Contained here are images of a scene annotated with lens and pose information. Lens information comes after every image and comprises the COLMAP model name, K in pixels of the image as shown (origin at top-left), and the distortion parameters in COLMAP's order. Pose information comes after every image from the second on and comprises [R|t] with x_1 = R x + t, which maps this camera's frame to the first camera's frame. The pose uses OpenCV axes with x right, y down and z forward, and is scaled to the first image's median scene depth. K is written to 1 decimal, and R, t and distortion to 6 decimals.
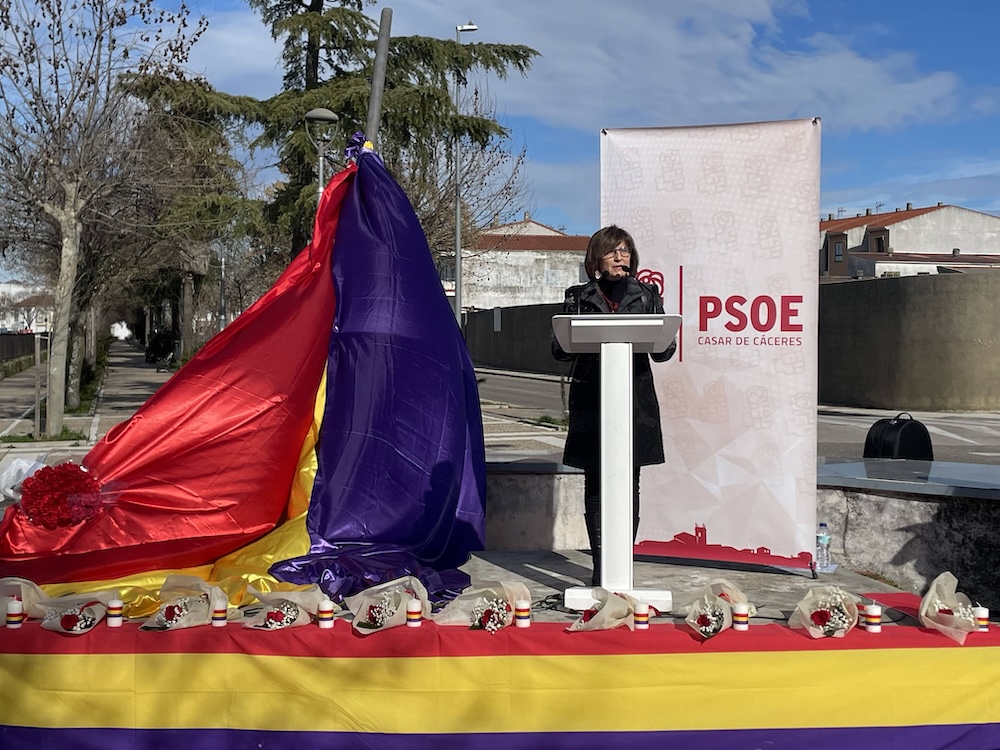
lens RADIAL K [[1442.2, 0, 496.4], [0, 1442.2, 358.5], [0, 0, 1]] dist [0.124934, -0.138704]
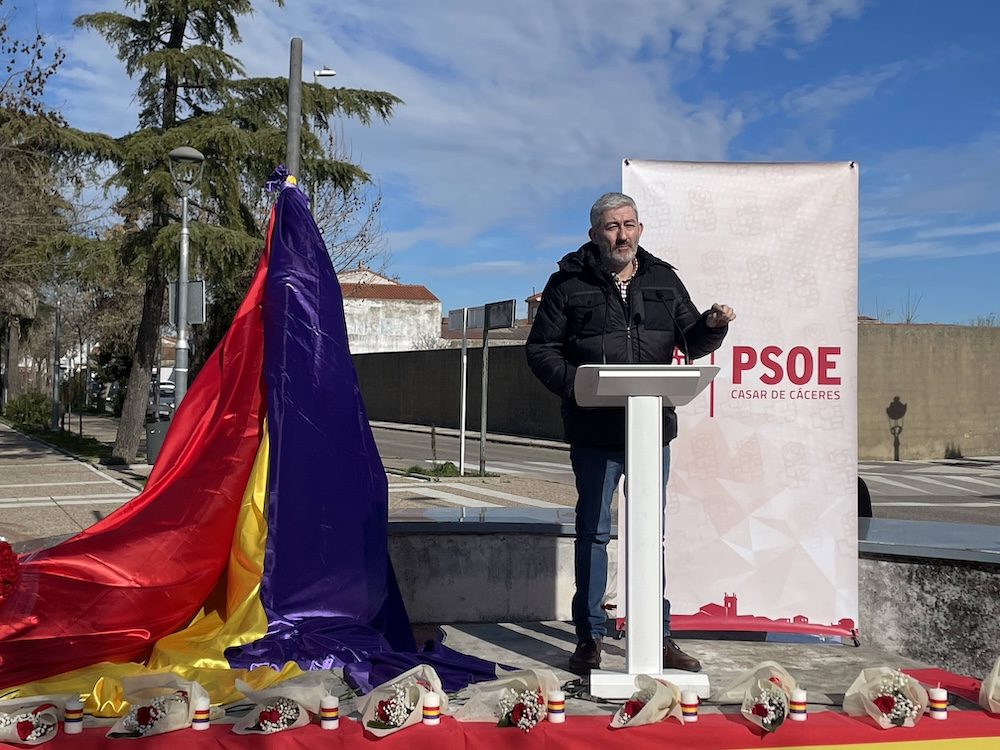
lens RADIAL K [[1419.6, 0, 506.7], [0, 1419.6, 354.0], [0, 0, 1]] dist [0.119735, -0.162022]
pose [[0.991534, 0.009729, 0.129484, -0.099474], [-0.004960, 0.999299, -0.037099, -0.003194], [-0.129755, 0.036142, 0.990887, 0.113328]]
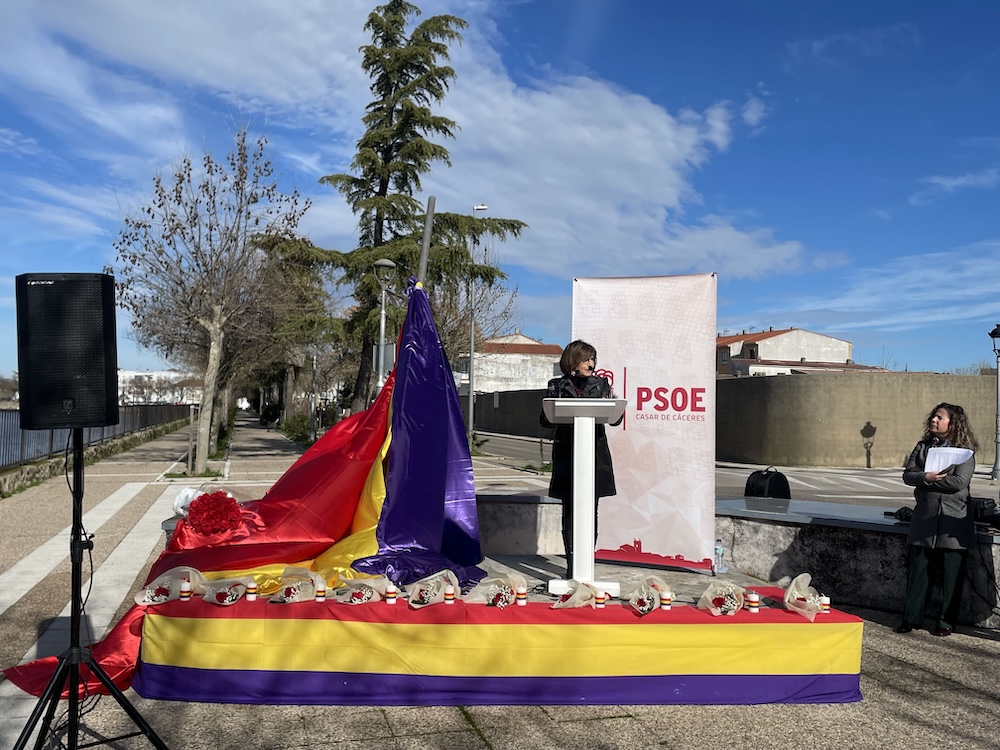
lens RADIAL K [[965.8, 0, 495.2], [0, 965.8, 367.0], [0, 0, 1]] dist [0.165693, -0.320188]
pose [[0.999881, 0.015411, -0.000004, -0.010066], [-0.015383, 0.998055, -0.060419, -0.000311], [-0.000928, 0.060411, 0.998173, -0.022723]]
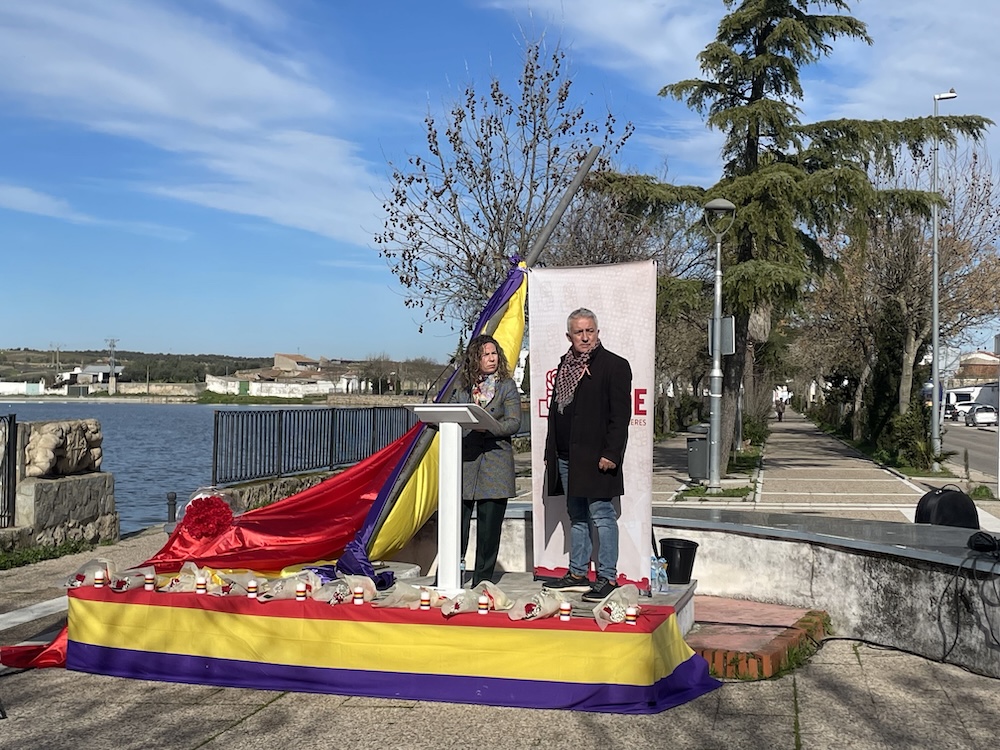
lens RADIAL K [[1536.2, 0, 527.9], [0, 1536.2, 369.2], [0, 0, 1]] dist [0.178336, -0.142579]
pose [[0.914578, -0.001715, -0.404405, 0.684475], [-0.013072, 0.999343, -0.033803, -0.011329], [0.404198, 0.036202, 0.913955, -0.366750]]
